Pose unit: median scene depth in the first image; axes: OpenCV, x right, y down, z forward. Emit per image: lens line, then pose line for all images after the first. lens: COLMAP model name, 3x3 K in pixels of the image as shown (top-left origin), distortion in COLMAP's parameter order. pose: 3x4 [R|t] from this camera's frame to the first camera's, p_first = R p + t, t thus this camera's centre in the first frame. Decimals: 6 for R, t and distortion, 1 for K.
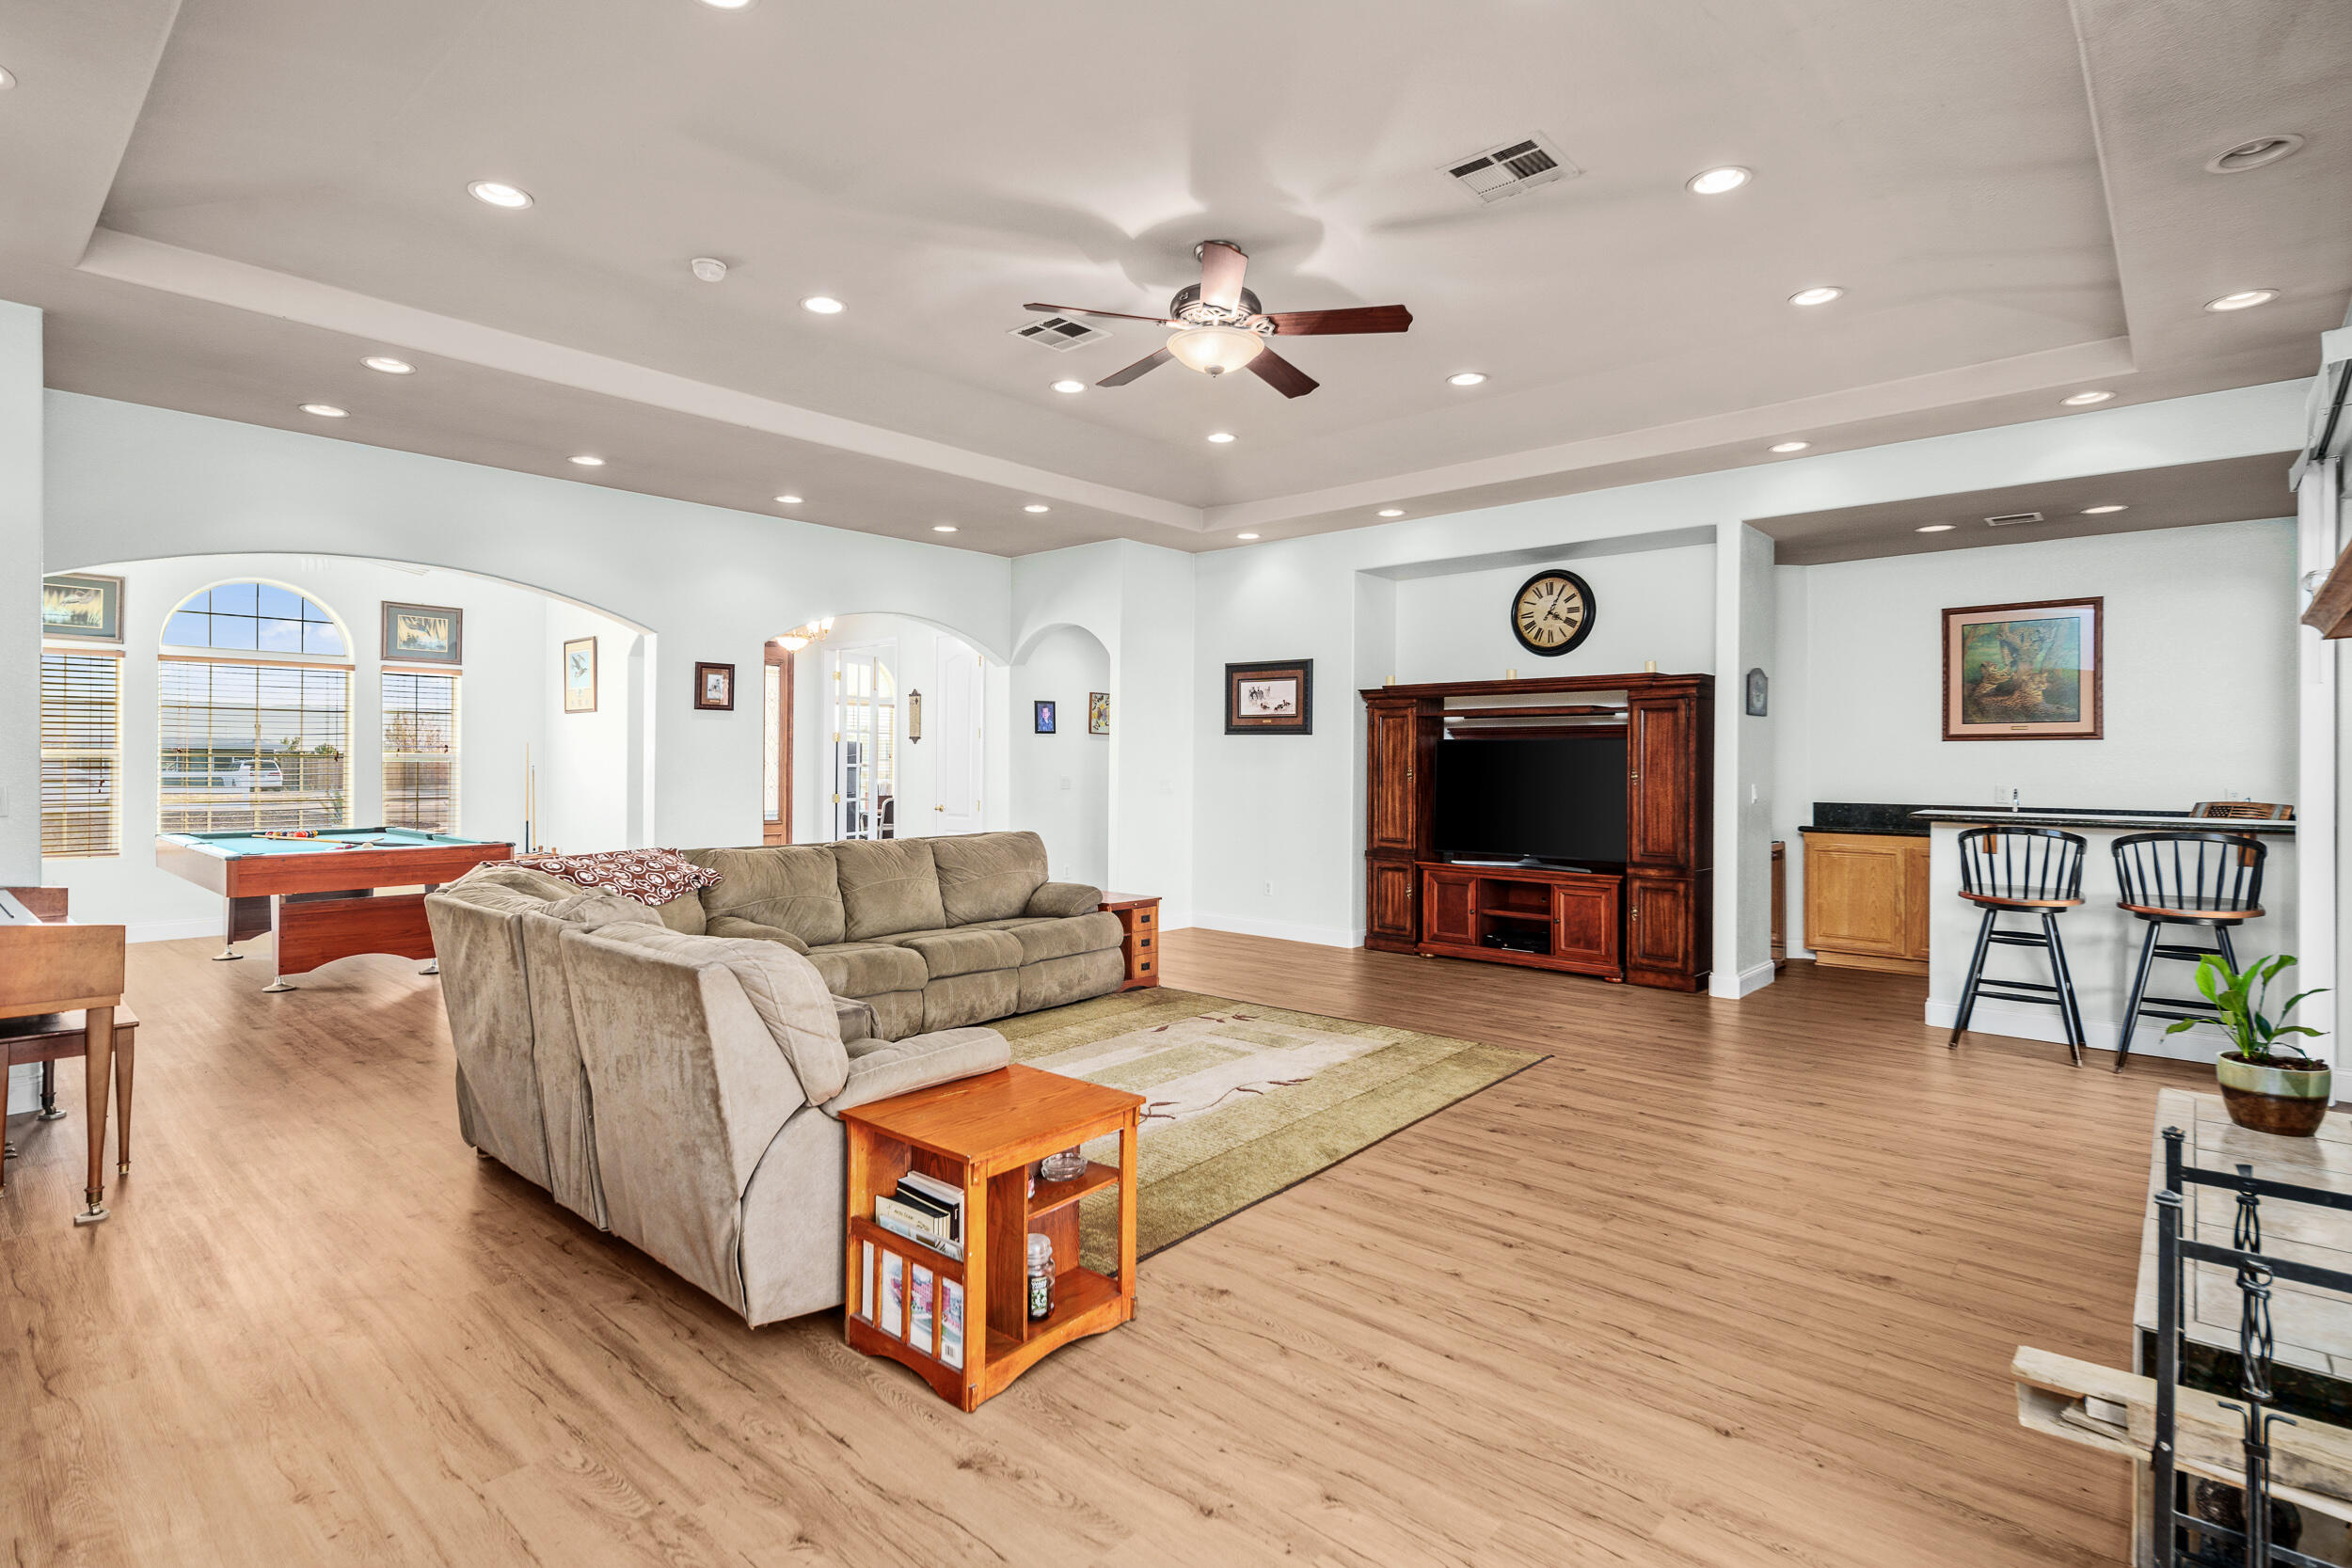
lens RADIAL K [[1143.4, 0, 1163.1], [0, 1143.4, 757.0], [0, 0, 1]] dist [0.002812, -0.000050]
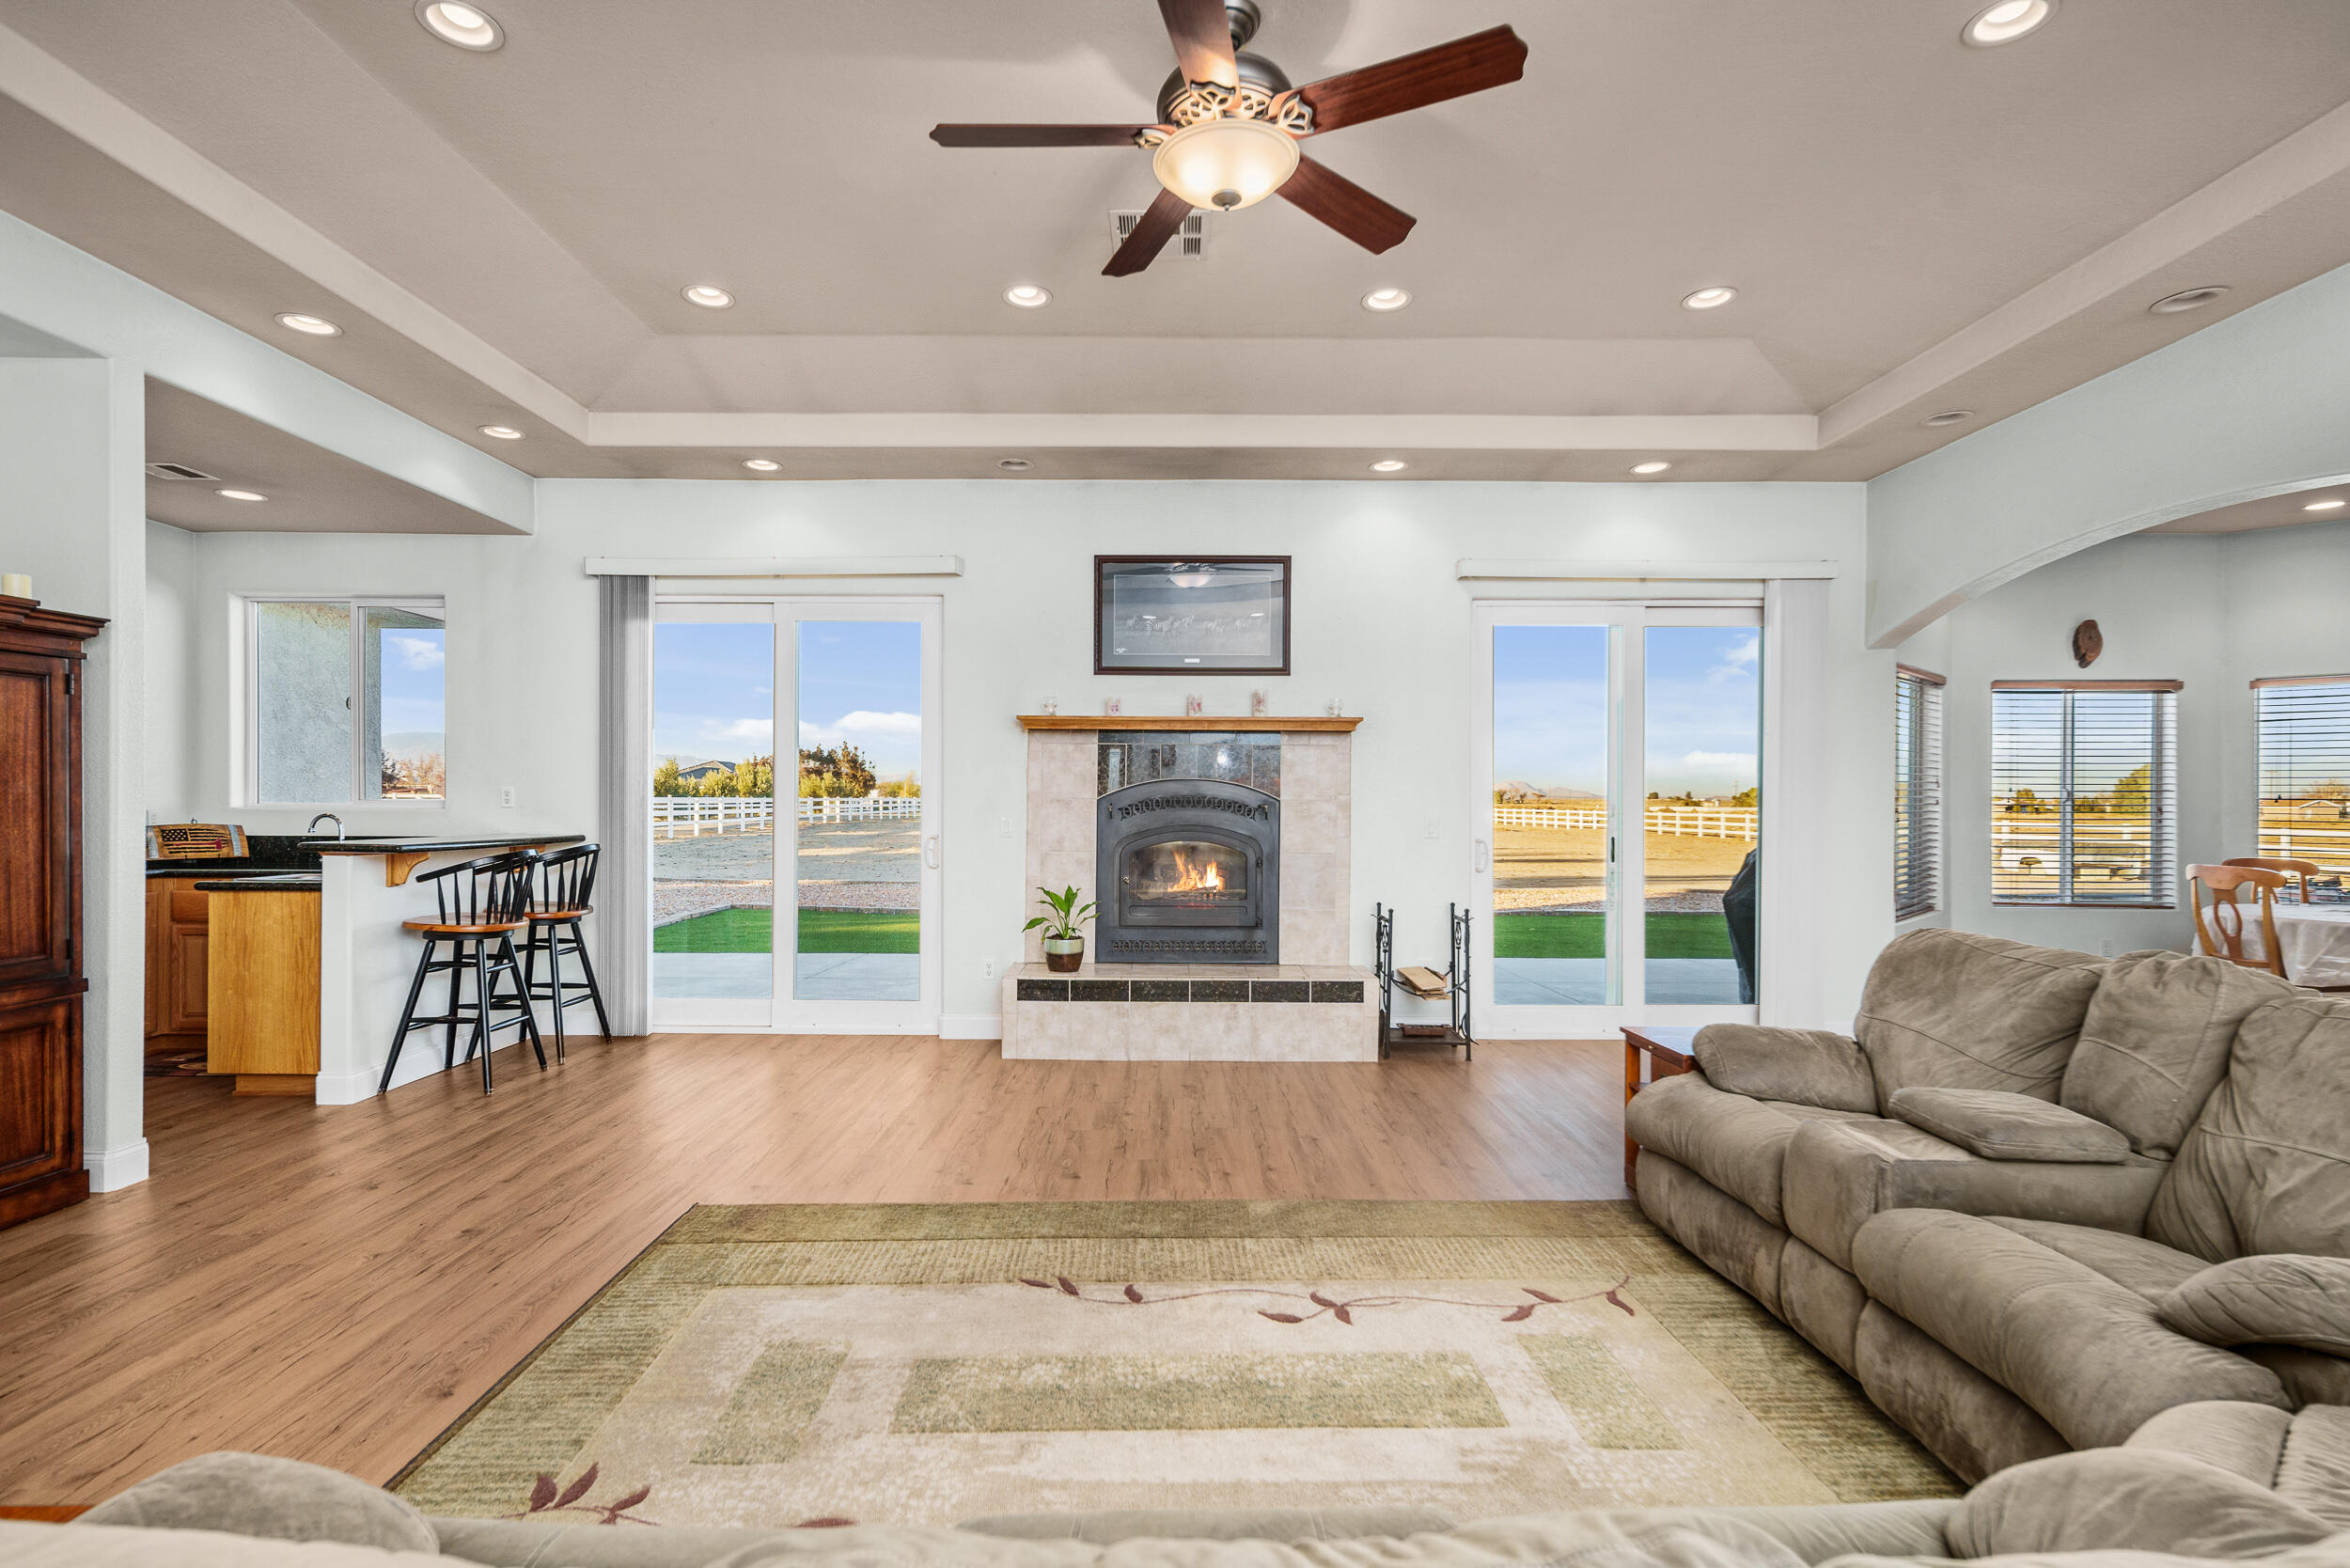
lens RADIAL K [[1144.5, 0, 1170.4], [0, 1144.5, 801.3], [0, 0, 1]] dist [0.002723, 0.000133]
pose [[-0.671132, -0.009960, 0.741271, -0.282391], [-0.011863, 0.999926, 0.002694, 0.007434], [-0.741243, -0.006986, -0.671201, 0.962617]]
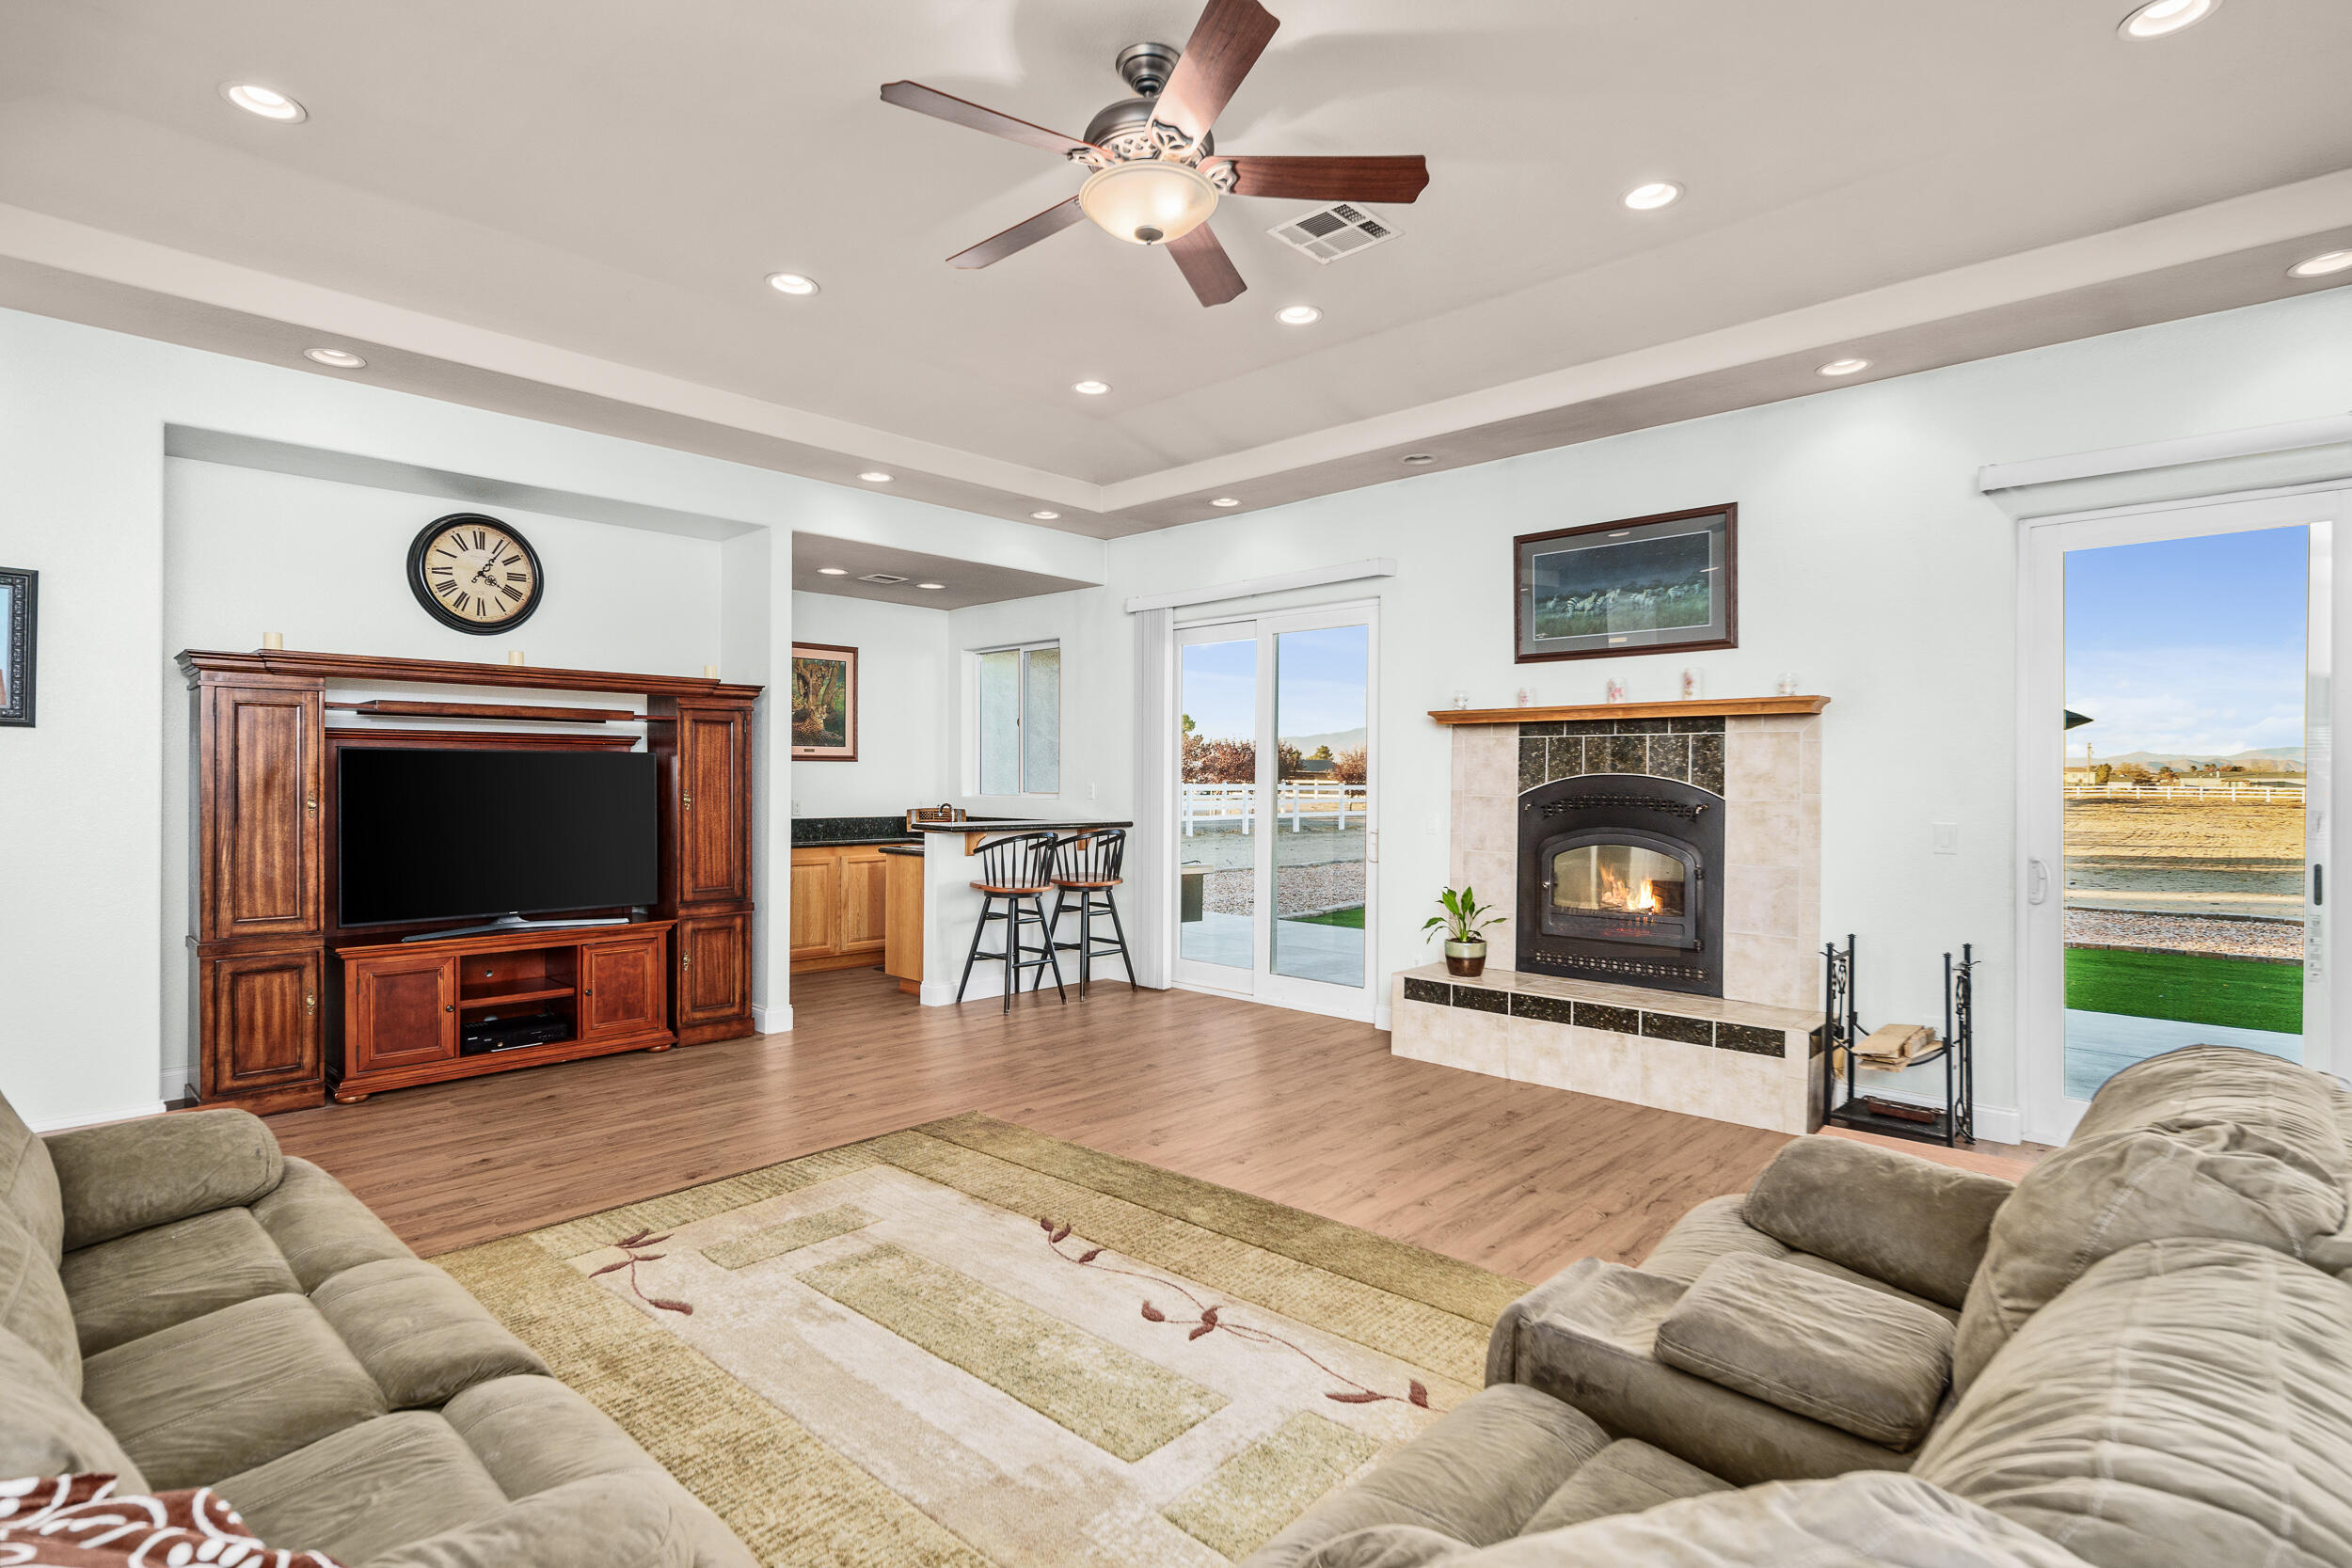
lens RADIAL K [[1150.1, 0, 1165.4], [0, 1150.1, 780.0], [0, 0, 1]] dist [0.002303, 0.000158]
pose [[0.024928, -0.005520, 0.999674, -0.431823], [-0.009536, 0.999938, 0.005759, -0.005860], [-0.999644, -0.009676, 0.024873, 0.635605]]
